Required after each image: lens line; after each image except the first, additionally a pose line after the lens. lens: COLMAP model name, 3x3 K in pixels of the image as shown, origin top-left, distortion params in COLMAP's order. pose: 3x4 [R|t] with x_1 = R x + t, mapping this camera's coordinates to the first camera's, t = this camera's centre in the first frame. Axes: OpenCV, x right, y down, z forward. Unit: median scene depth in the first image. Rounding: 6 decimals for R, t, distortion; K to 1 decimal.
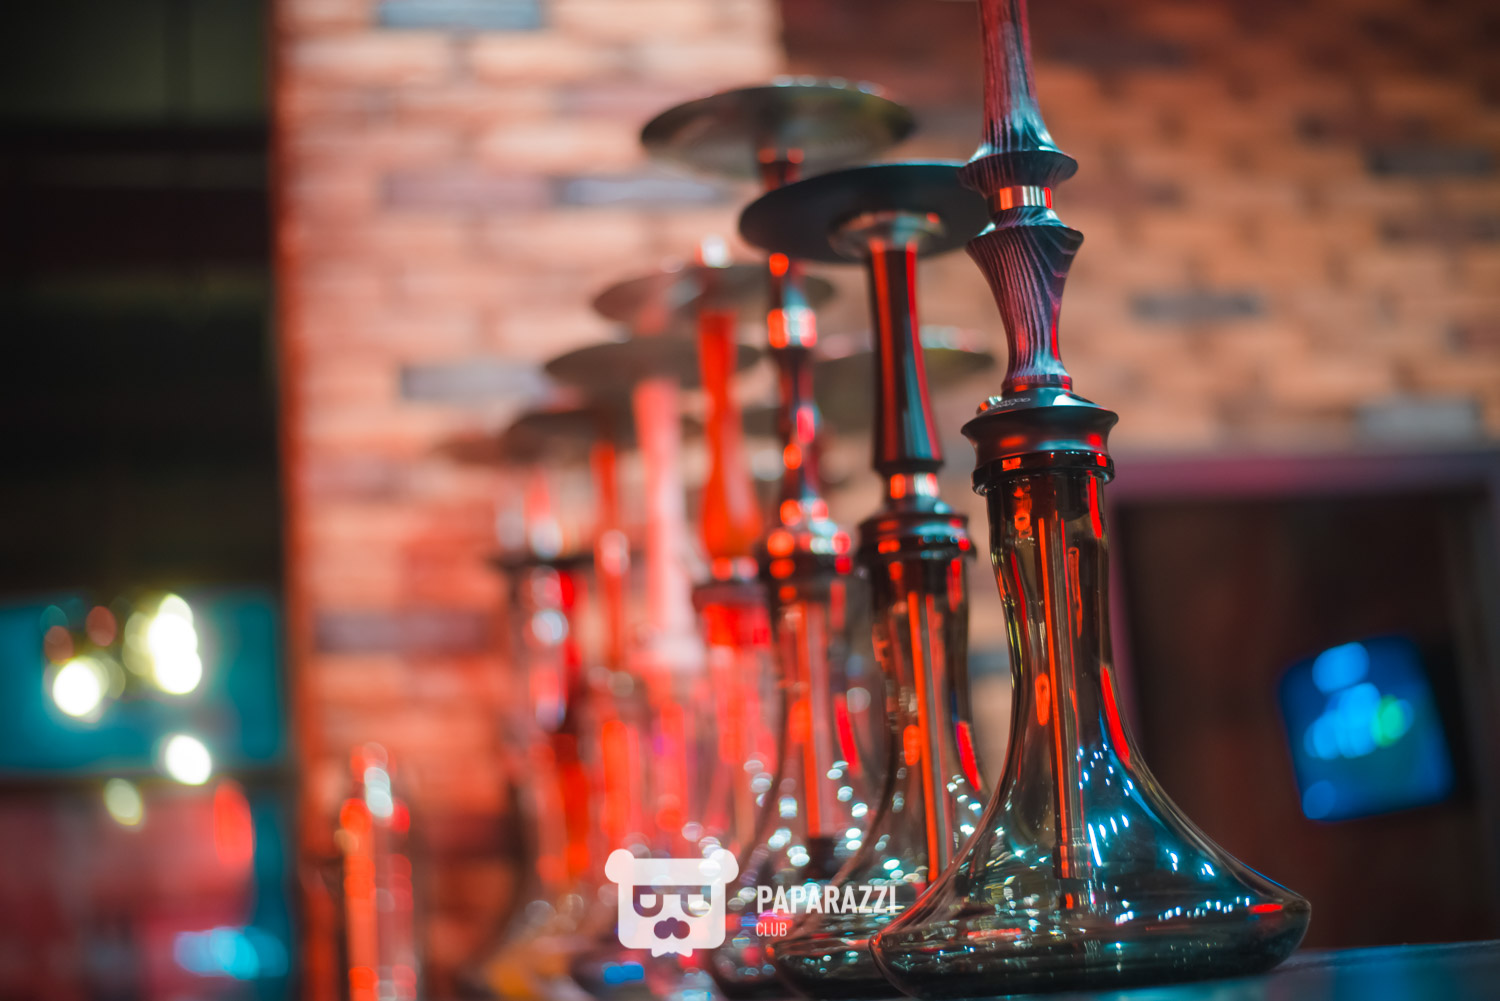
lens RADIAL K [[2245.8, 0, 750.0], [0, 2245.8, 500.5], [0, 0, 1]] dist [-0.197932, 0.011590]
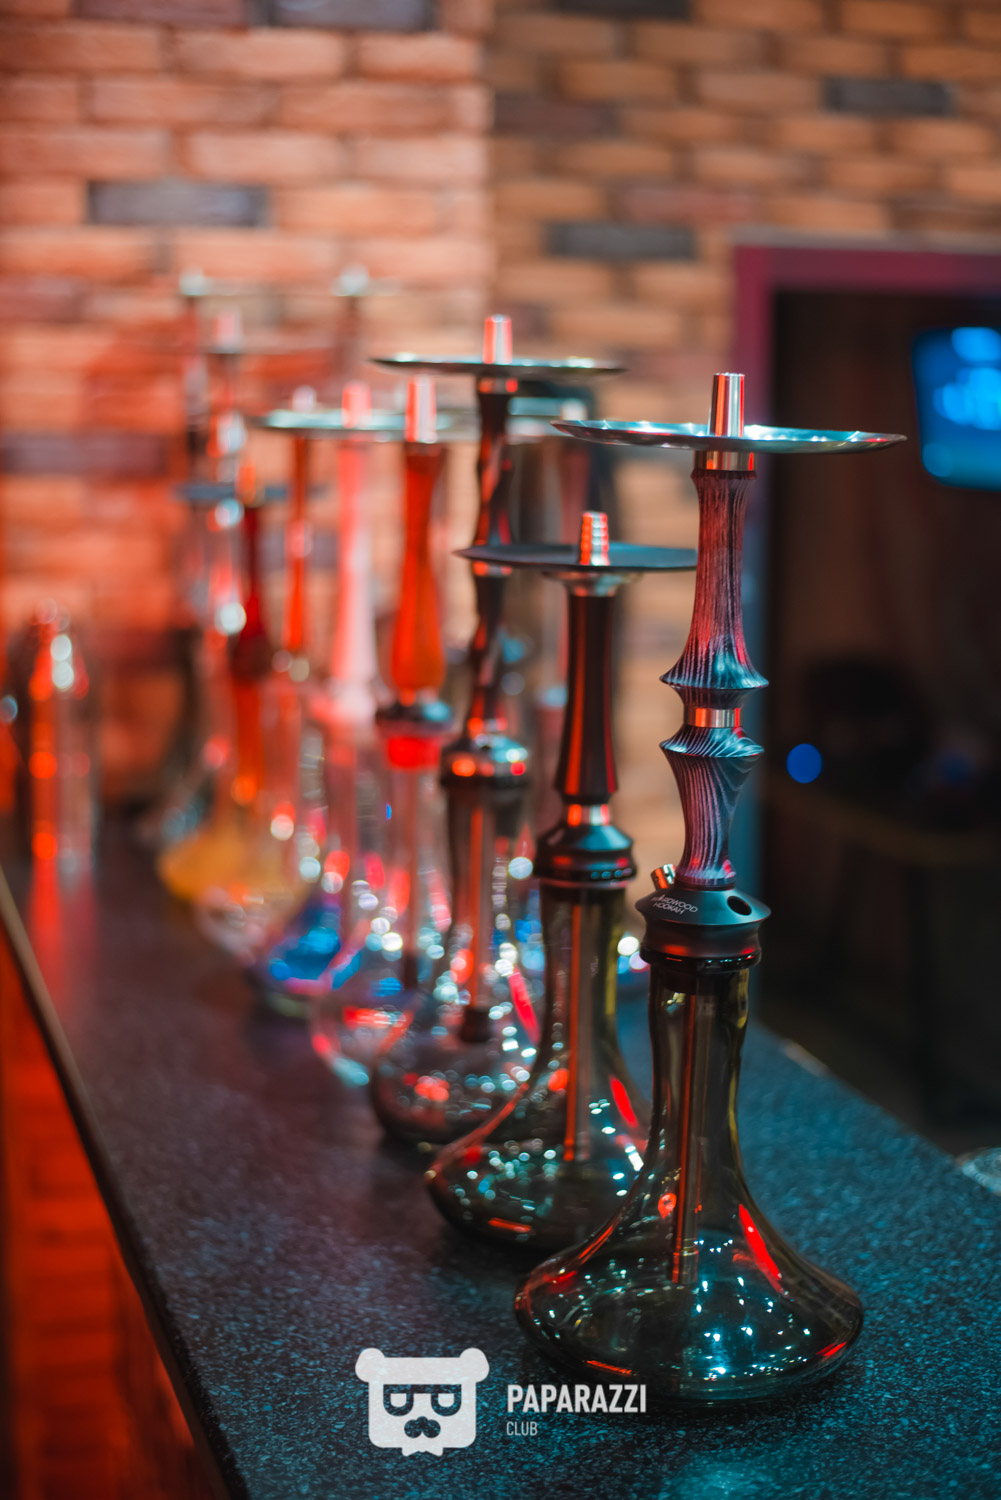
lens RADIAL K [[2245.8, 0, 500.5], [0, 2245.8, 750.0], [0, 0, 1]] dist [-0.197932, 0.011590]
pose [[0.994757, 0.073316, 0.071299, -0.026443], [-0.094874, 0.921858, 0.375736, -0.221964], [-0.038180, -0.380530, 0.923980, -0.015875]]
